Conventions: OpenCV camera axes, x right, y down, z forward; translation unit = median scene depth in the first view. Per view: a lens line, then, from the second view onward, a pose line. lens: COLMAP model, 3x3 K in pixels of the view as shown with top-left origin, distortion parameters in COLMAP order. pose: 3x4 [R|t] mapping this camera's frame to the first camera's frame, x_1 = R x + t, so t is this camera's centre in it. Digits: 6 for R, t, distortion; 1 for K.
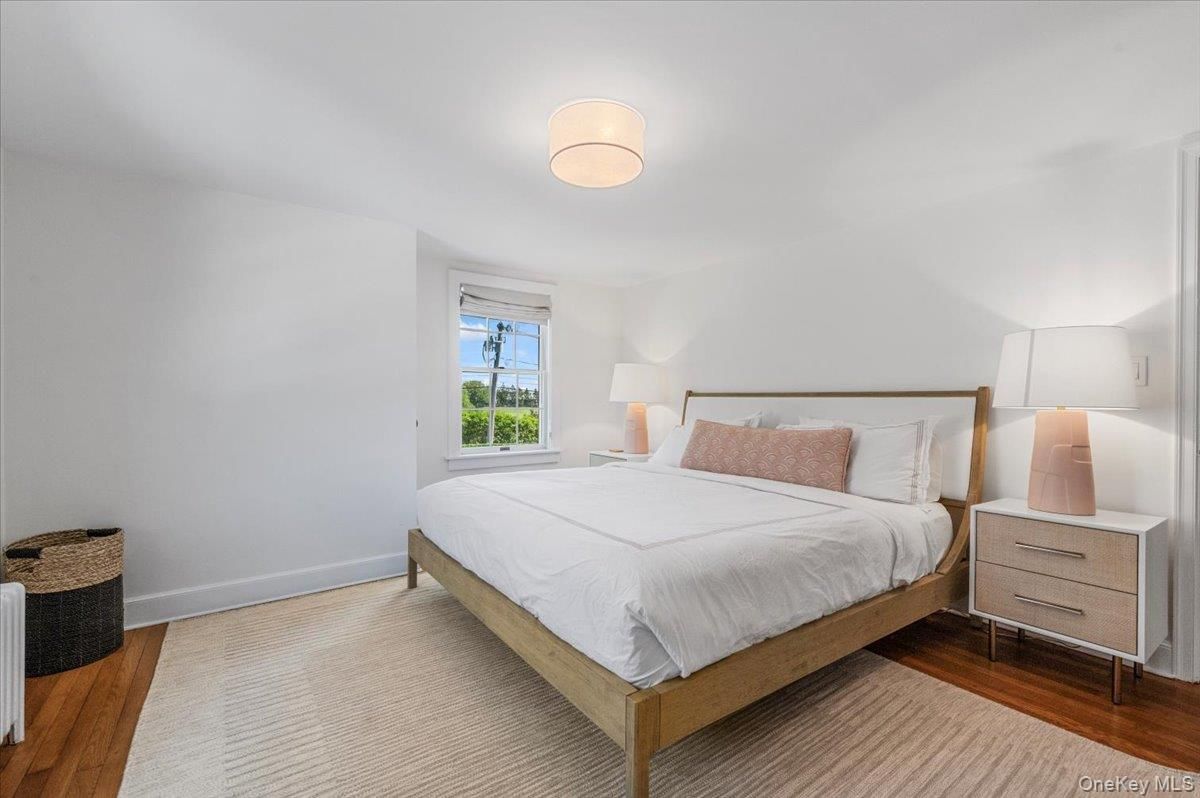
lens RADIAL K [[514.5, 0, 602.7], [0, 514.5, 400.4], [0, 0, 1]] dist [0.002245, 0.000182]
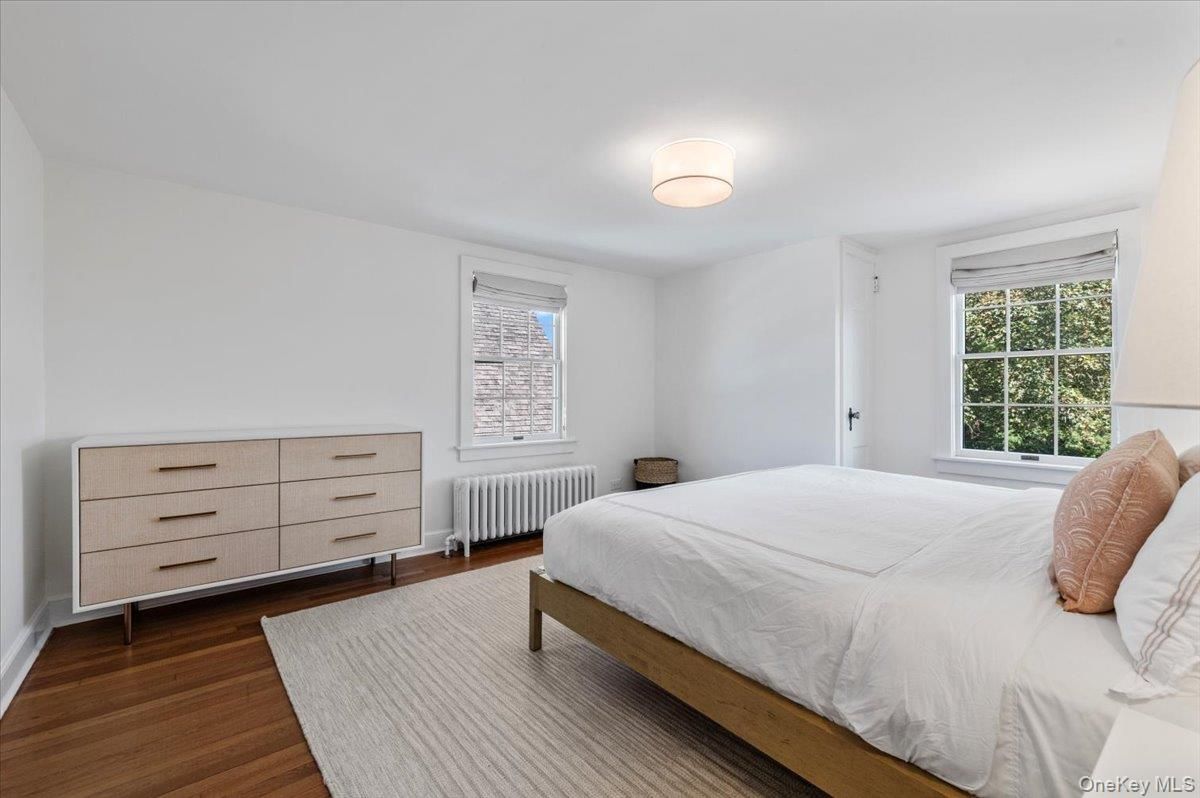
lens RADIAL K [[514.5, 0, 600.6], [0, 514.5, 396.6], [0, 0, 1]] dist [0.002245, 0.000182]
pose [[0.060123, 0.000450, -0.998191, 1.226923], [-0.001451, 0.999999, 0.000364, 0.011408], [0.998190, 0.001426, 0.060123, 0.783427]]
